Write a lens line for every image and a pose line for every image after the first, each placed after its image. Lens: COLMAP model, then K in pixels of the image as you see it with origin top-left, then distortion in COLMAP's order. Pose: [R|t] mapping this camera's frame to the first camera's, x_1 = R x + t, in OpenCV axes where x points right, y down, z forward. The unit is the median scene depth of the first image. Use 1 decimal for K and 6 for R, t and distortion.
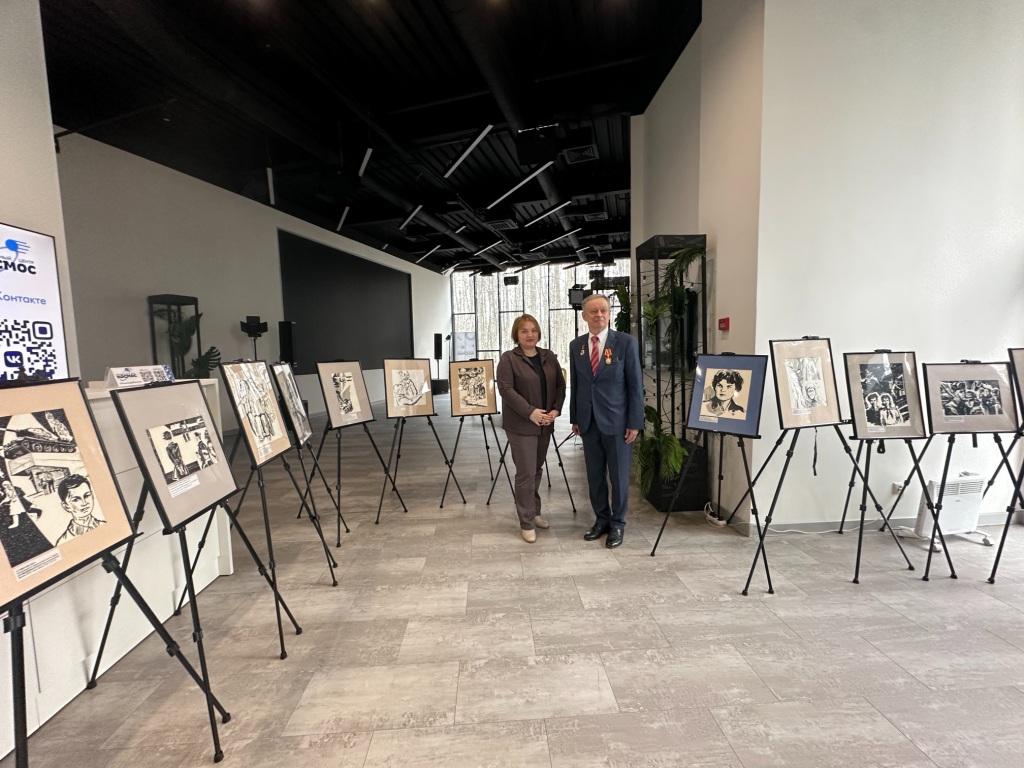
lens RADIAL K [[417.1, 0, 507.3], [0, 417.1, 388.0], [0, 0, 1]] dist [-0.004860, 0.000679]
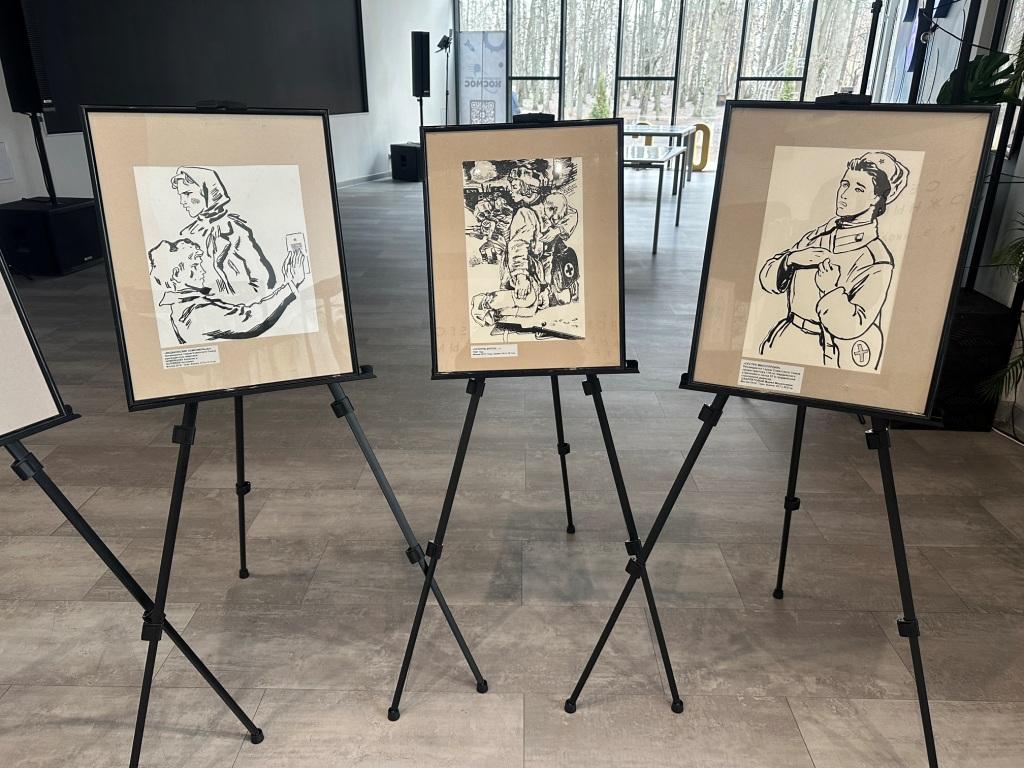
lens RADIAL K [[717.5, 0, 510.2], [0, 717.5, 390.0], [0, 0, 1]] dist [0.062887, -0.087656]
pose [[0.997759, 0.045083, -0.049450, -0.067616], [-0.027413, 0.949512, 0.312530, -0.052128], [0.061043, -0.310474, 0.948620, 0.601465]]
